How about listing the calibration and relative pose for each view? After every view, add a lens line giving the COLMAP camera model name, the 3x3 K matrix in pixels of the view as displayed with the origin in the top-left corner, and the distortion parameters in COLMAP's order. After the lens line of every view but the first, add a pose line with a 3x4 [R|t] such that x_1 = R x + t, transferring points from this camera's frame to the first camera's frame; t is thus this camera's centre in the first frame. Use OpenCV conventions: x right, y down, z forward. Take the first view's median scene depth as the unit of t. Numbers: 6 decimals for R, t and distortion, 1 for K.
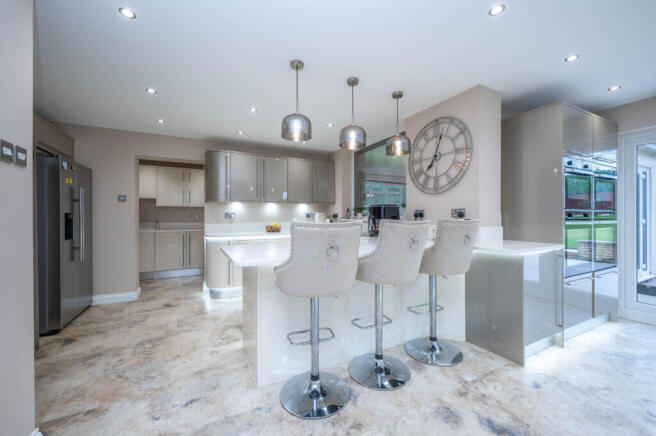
lens RADIAL K [[262.5, 0, 339.4], [0, 262.5, 219.6], [0, 0, 1]] dist [-0.000766, -0.000295]
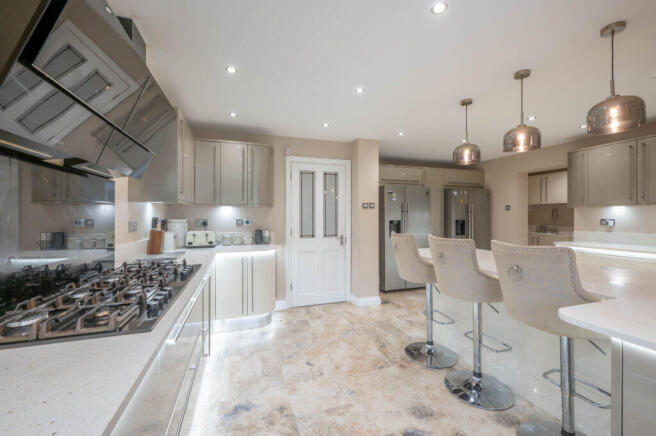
lens RADIAL K [[285.0, 0, 308.4], [0, 285.0, 214.3], [0, 0, 1]] dist [-0.000970, 0.000106]
pose [[-0.259134, -0.000913, -0.965841, 1.199896], [0.000577, 0.999999, -0.001100, -0.070150], [0.965841, -0.000842, -0.259133, 0.590929]]
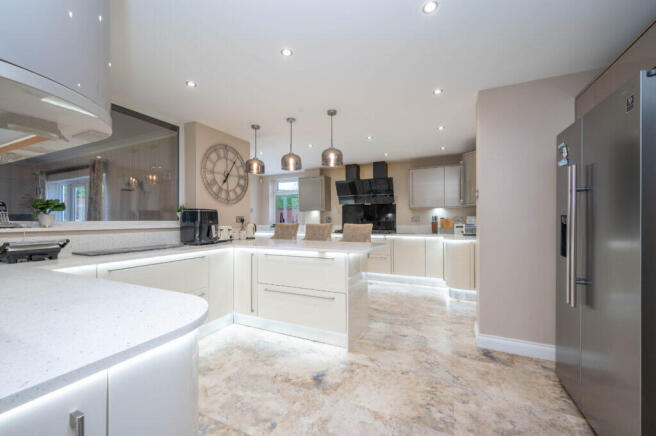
lens RADIAL K [[231.2, 0, 329.4], [0, 231.2, 219.5], [0, 0, 1]] dist [-0.000165, 0.000006]
pose [[-0.556584, 0.008104, 0.830752, -1.084144], [0.008000, 0.999958, -0.004395, -0.017305], [-0.830753, 0.004200, -0.556626, 1.570492]]
